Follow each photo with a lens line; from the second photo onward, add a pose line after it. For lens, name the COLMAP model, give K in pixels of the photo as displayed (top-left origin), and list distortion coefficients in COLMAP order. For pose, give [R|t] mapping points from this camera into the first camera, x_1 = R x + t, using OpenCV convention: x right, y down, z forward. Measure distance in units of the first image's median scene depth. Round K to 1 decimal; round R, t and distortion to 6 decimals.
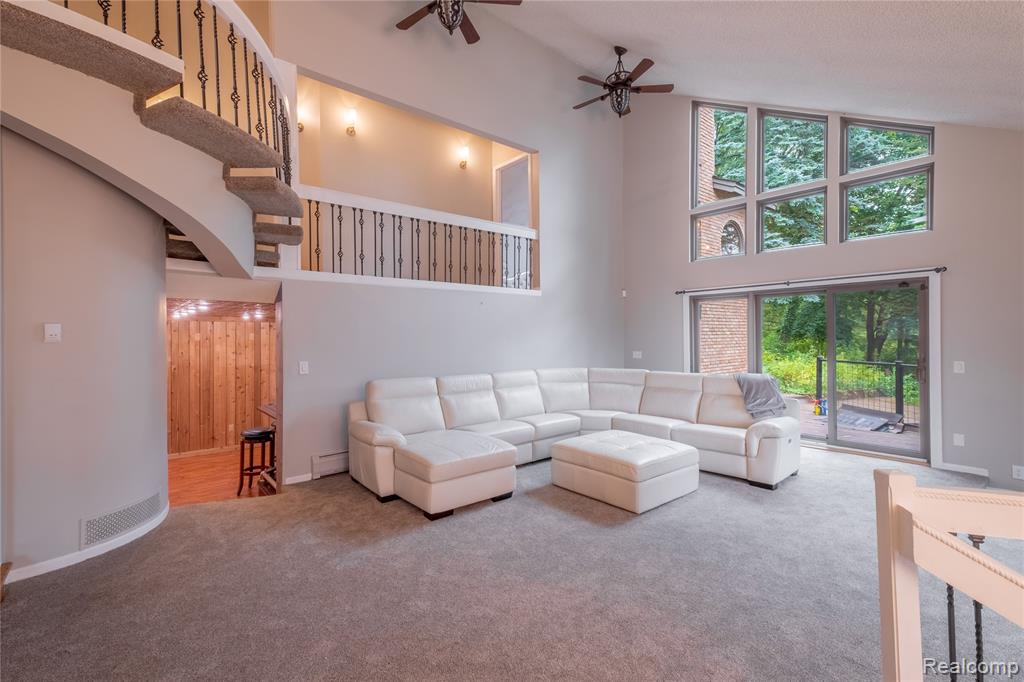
lens RADIAL K [[444.5, 0, 513.7], [0, 444.5, 336.6], [0, 0, 1]] dist [0.015201, -0.002380]
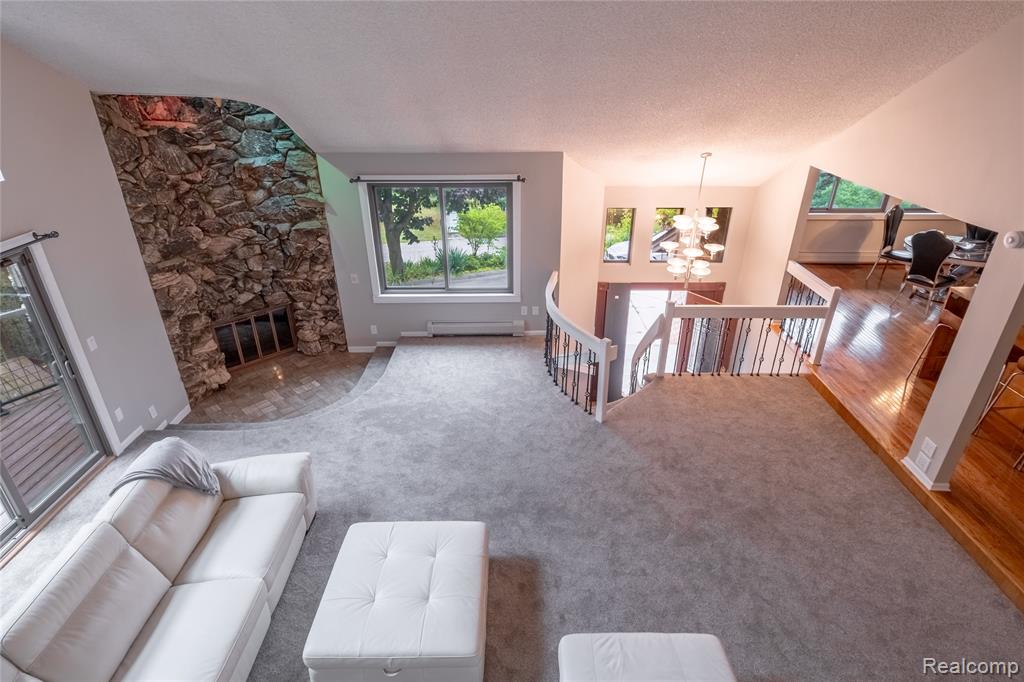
lens RADIAL K [[519.1, 0, 518.0], [0, 519.1, 337.0], [0, 0, 1]] dist [0.001738, -0.000121]
pose [[-0.764601, -0.280965, 0.580038, -0.182604], [0.000034, 0.899958, 0.435976, -0.335019], [-0.644504, 0.333367, -0.688099, 1.028416]]
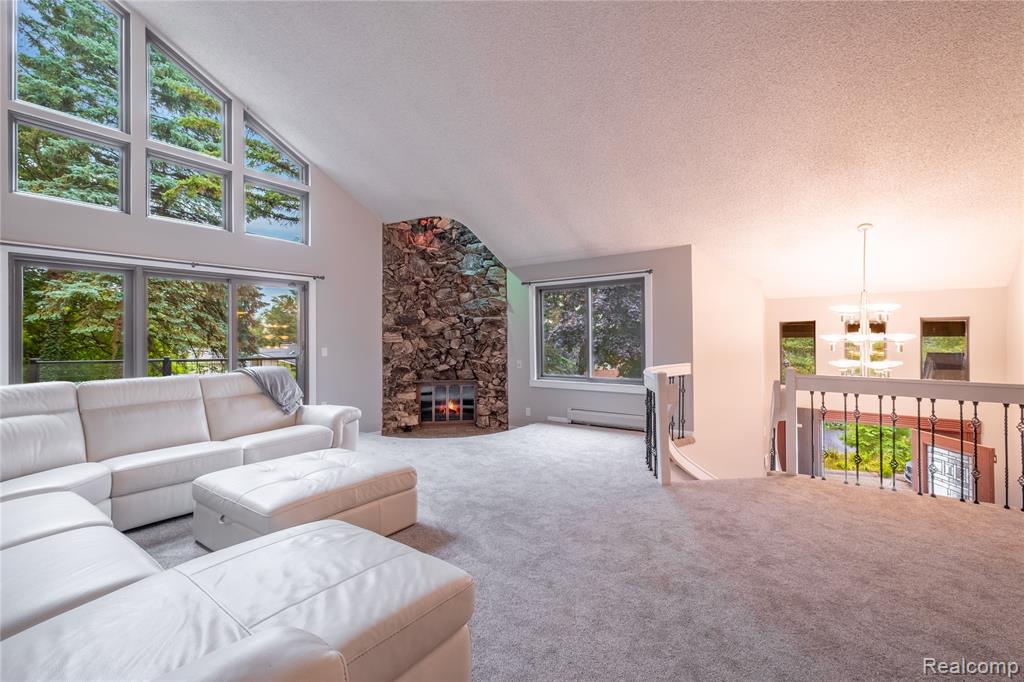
lens RADIAL K [[444.5, 0, 516.5], [0, 444.5, 335.3], [0, 0, 1]] dist [0.015201, -0.002380]
pose [[-0.232020, 0.007047, 0.972685, -0.402480], [0.003175, 0.999974, -0.006487, 0.026373], [-0.972706, 0.001583, -0.232036, 0.667582]]
